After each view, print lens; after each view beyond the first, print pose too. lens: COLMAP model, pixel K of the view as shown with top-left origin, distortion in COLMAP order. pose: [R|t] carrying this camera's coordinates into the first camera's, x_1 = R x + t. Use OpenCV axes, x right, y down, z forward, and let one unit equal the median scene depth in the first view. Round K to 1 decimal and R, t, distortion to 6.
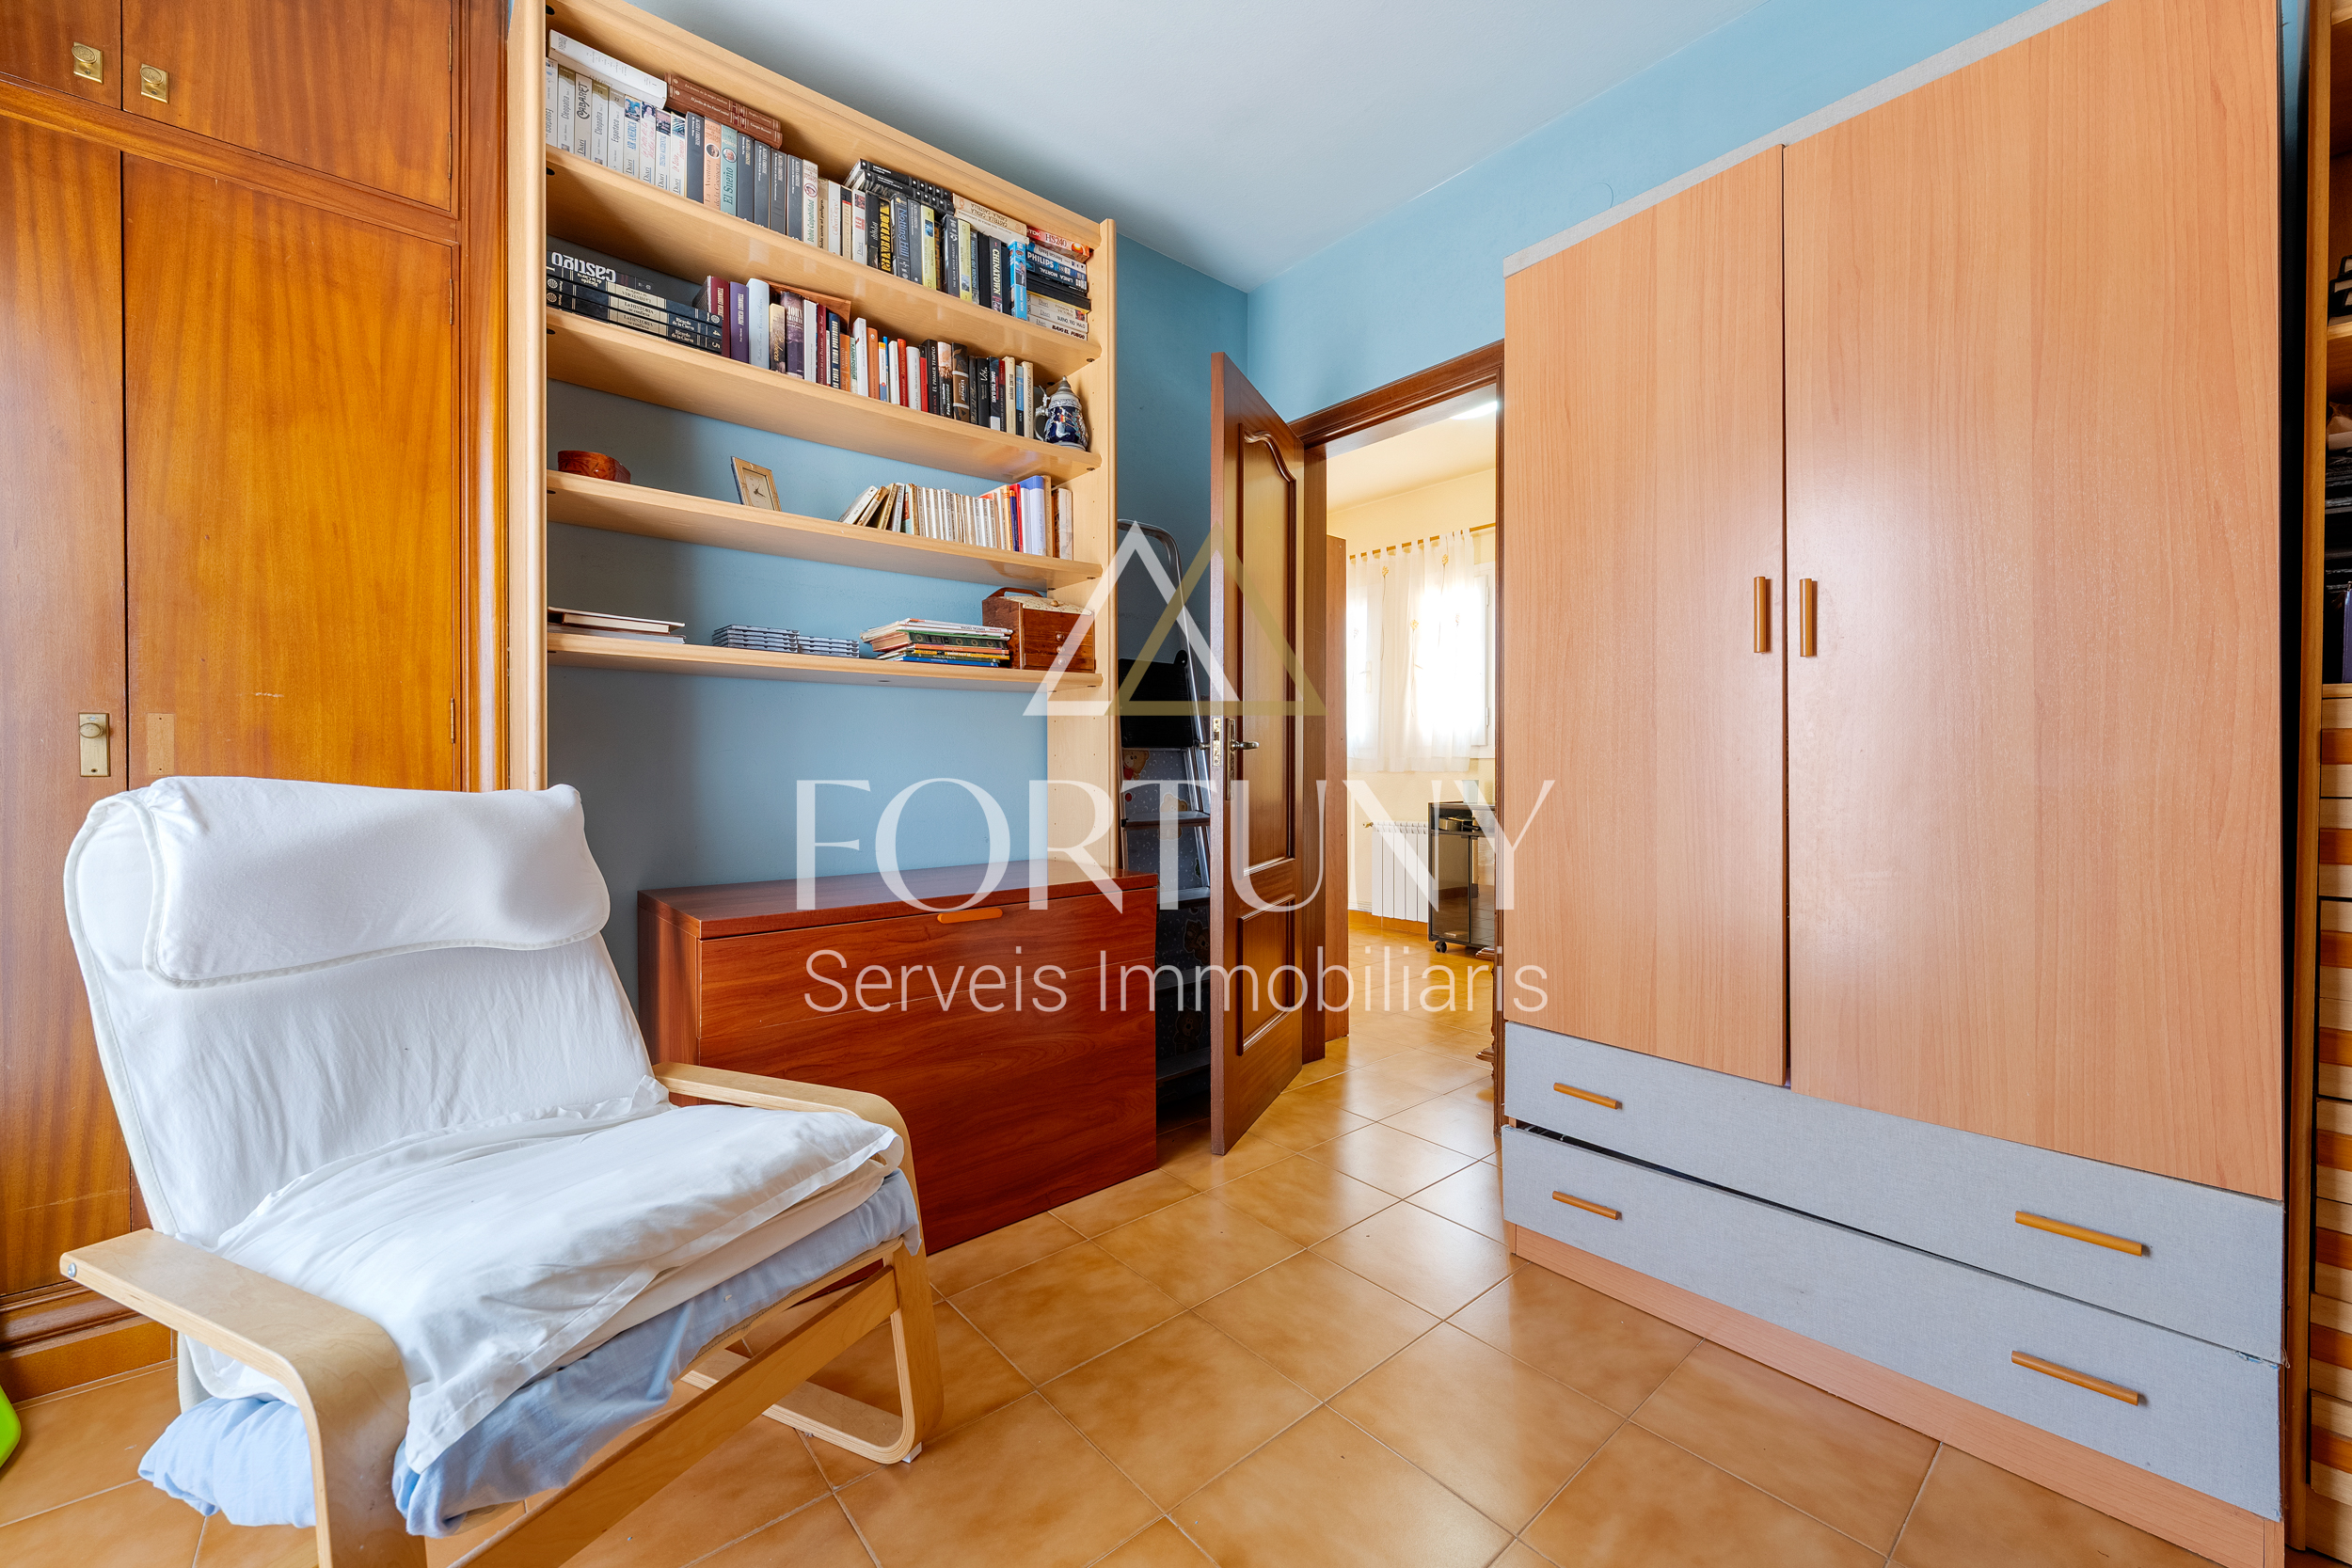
lens RADIAL K [[915.4, 0, 1178.5], [0, 915.4, 776.9], [0, 0, 1]] dist [0.001882, 0.000309]
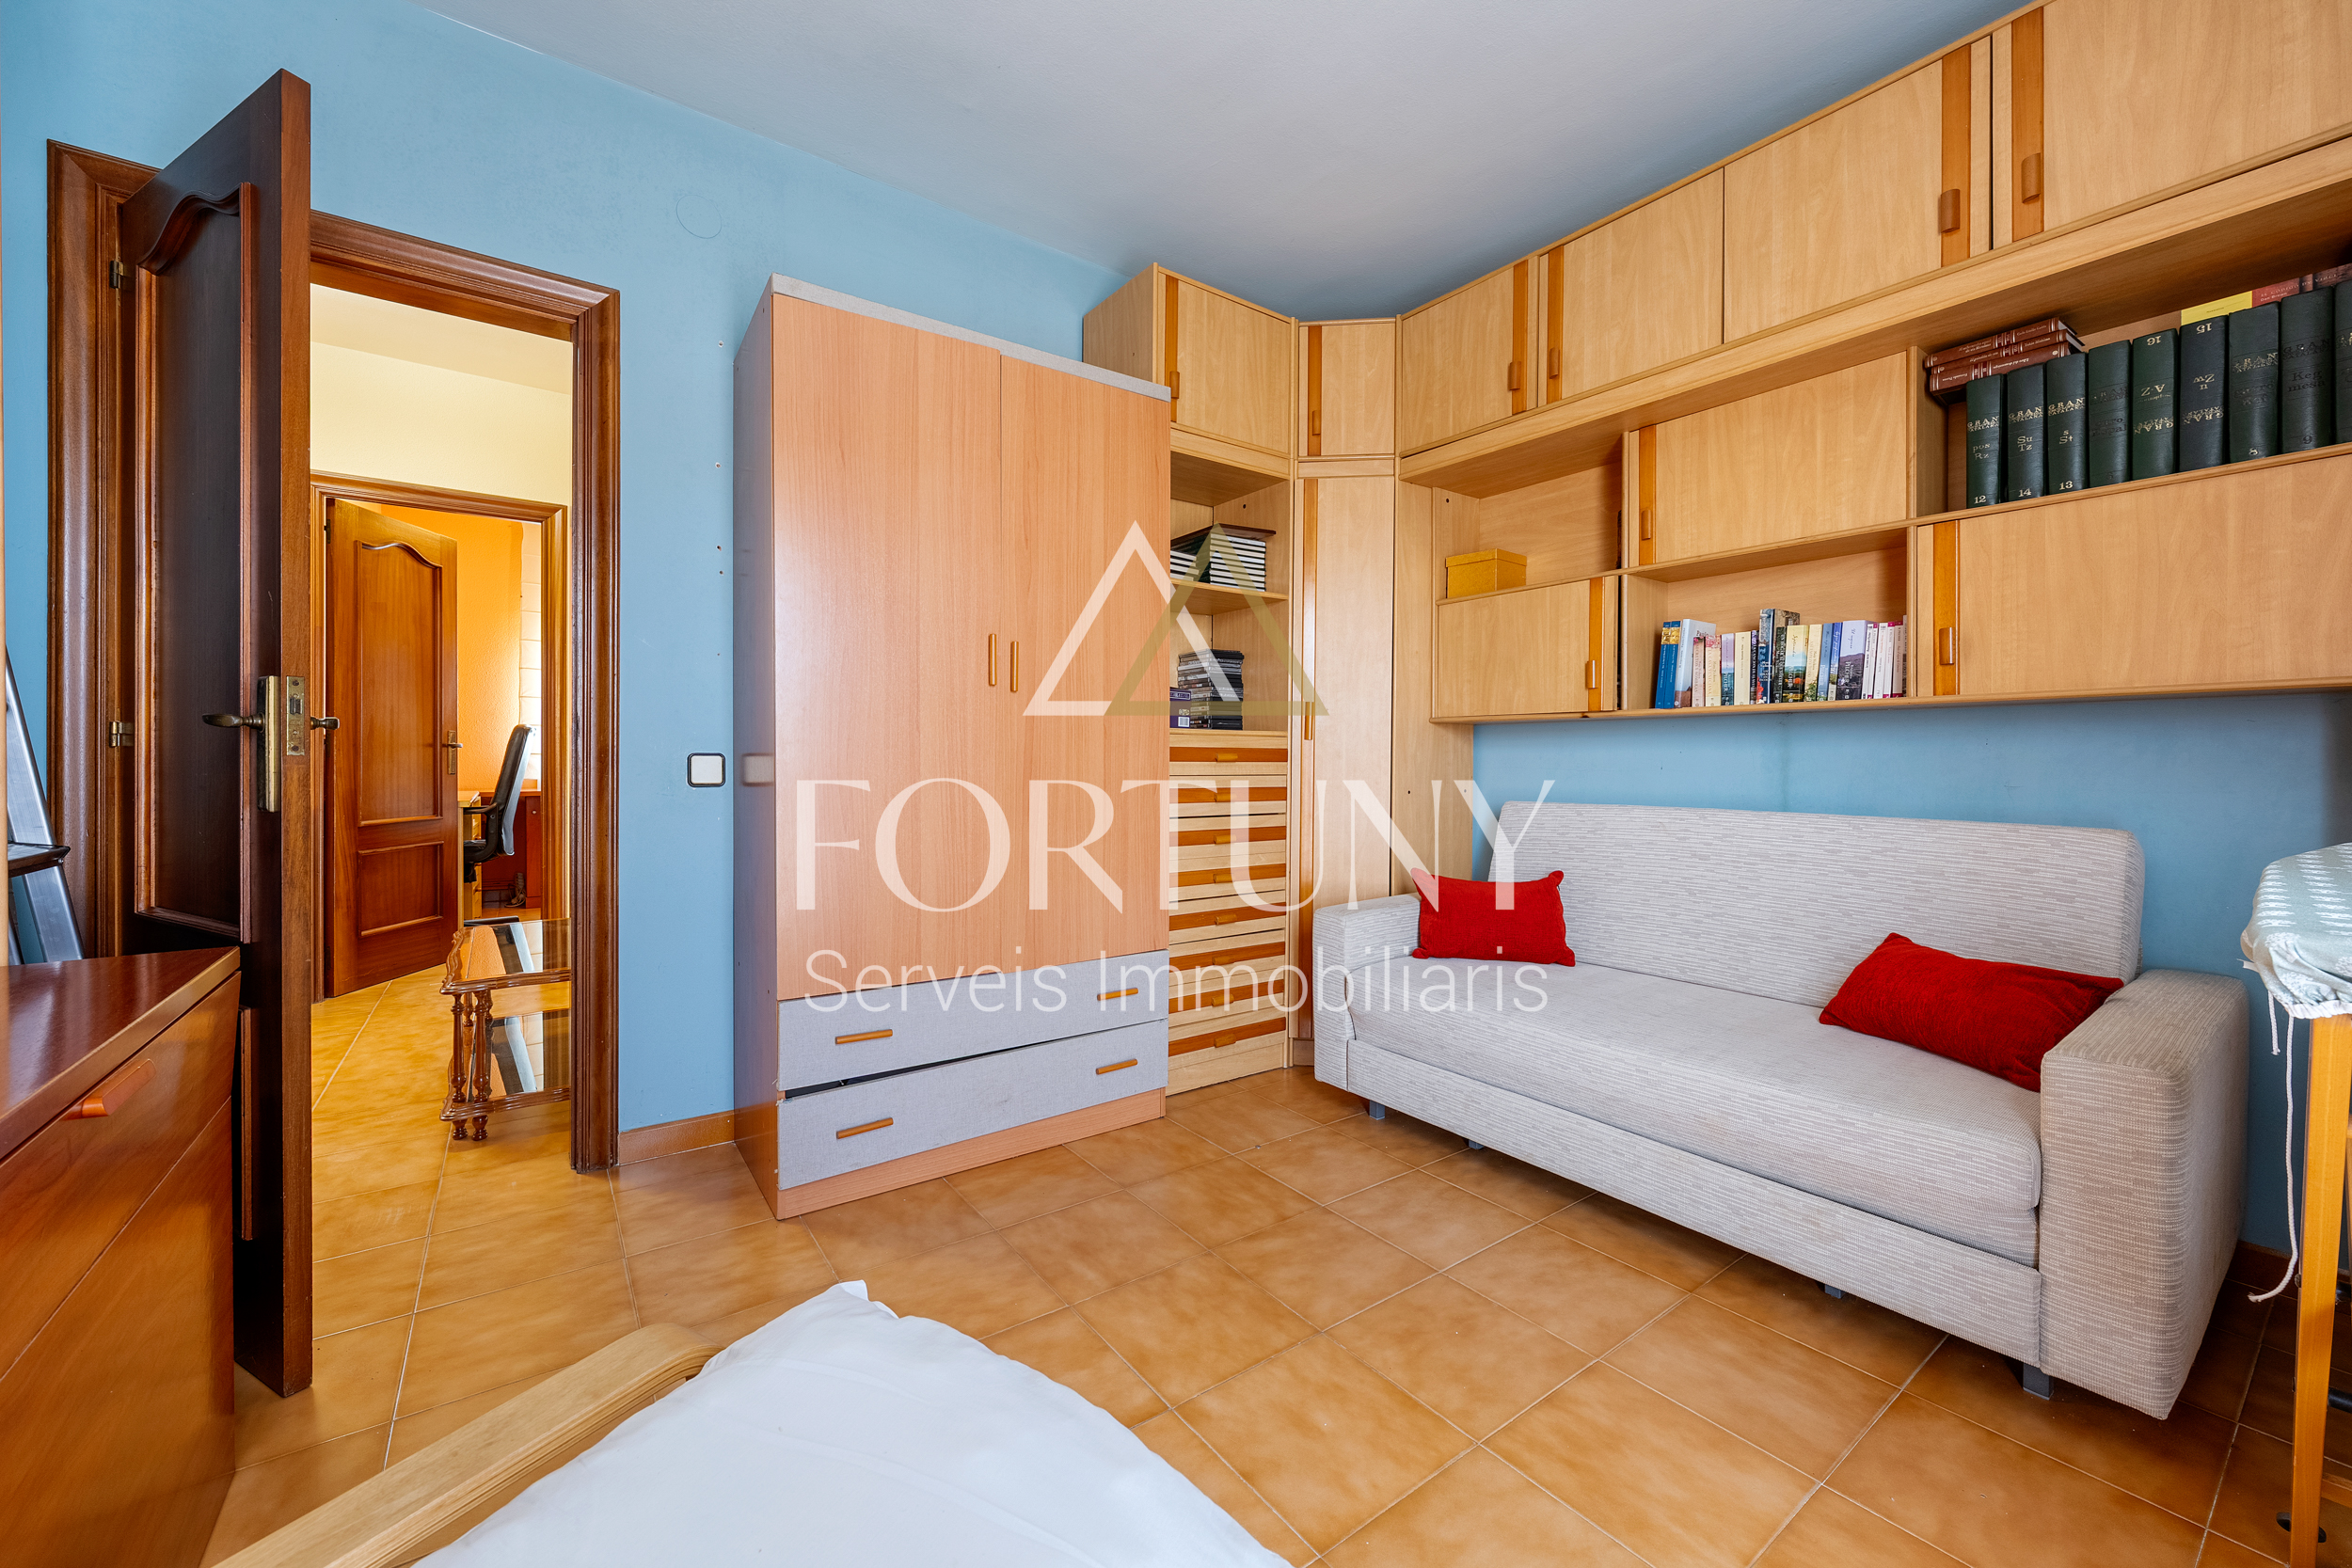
lens RADIAL K [[915.4, 0, 1179.3], [0, 915.4, 767.9], [0, 0, 1]] dist [0.001882, 0.000309]
pose [[0.082139, -0.007755, 0.996591, -0.828635], [0.006433, 0.999953, 0.007251, -0.008742], [-0.996600, 0.005815, 0.082185, 0.577635]]
